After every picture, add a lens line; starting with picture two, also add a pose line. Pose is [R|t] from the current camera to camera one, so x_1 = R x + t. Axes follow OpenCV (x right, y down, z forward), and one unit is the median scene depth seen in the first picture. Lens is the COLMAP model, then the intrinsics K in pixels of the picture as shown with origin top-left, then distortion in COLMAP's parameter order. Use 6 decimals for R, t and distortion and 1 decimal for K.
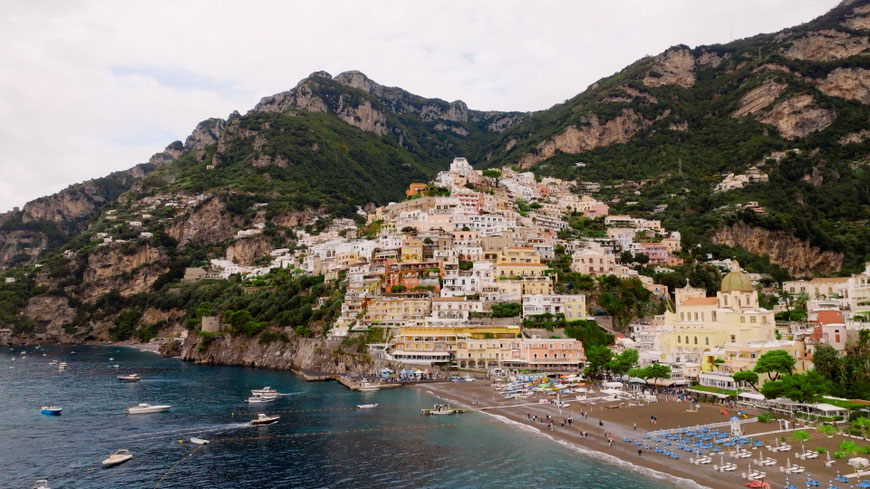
lens RADIAL K [[605.5, 0, 439.6], [0, 605.5, 241.9], [0, 0, 1]] dist [-0.007888, 0.025265]
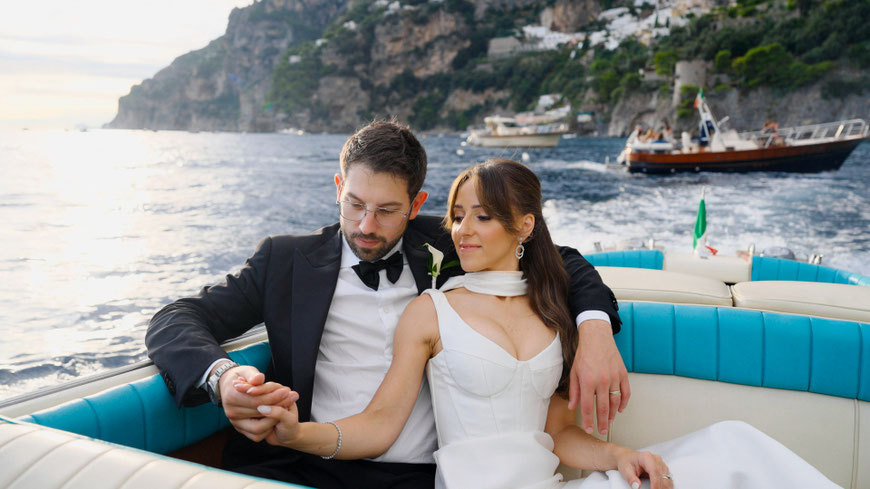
lens RADIAL K [[648.8, 0, 440.3], [0, 648.8, 241.8], [0, 0, 1]] dist [-0.000248, 0.009797]
pose [[0.953280, 0.062302, -0.295594, -0.466206], [0.024577, 0.959263, 0.281444, 0.120226], [0.301087, -0.275560, 0.912915, 0.313807]]
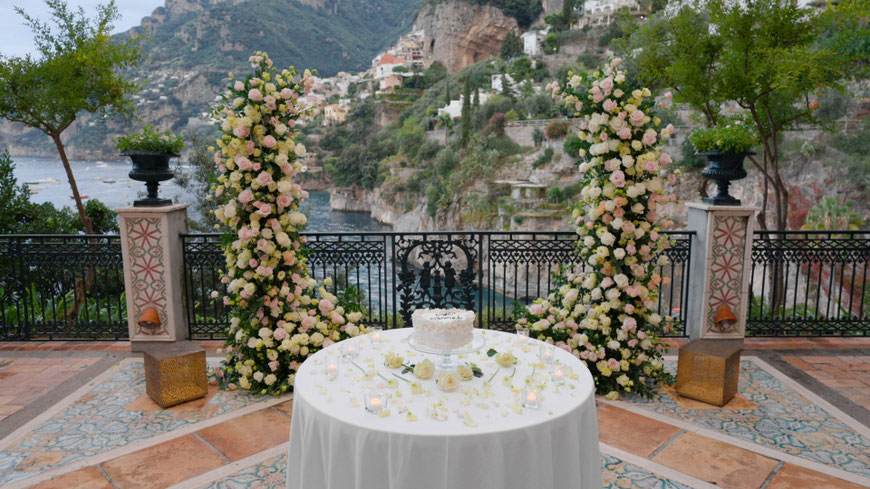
lens RADIAL K [[591.0, 0, 435.8], [0, 591.0, 244.3], [0, 0, 1]] dist [-0.011340, -0.000789]
pose [[0.999588, 0.003289, 0.028499, 0.558904], [-0.011255, 0.958724, 0.284117, -0.216589], [-0.026388, -0.284321, 0.958366, -1.695743]]
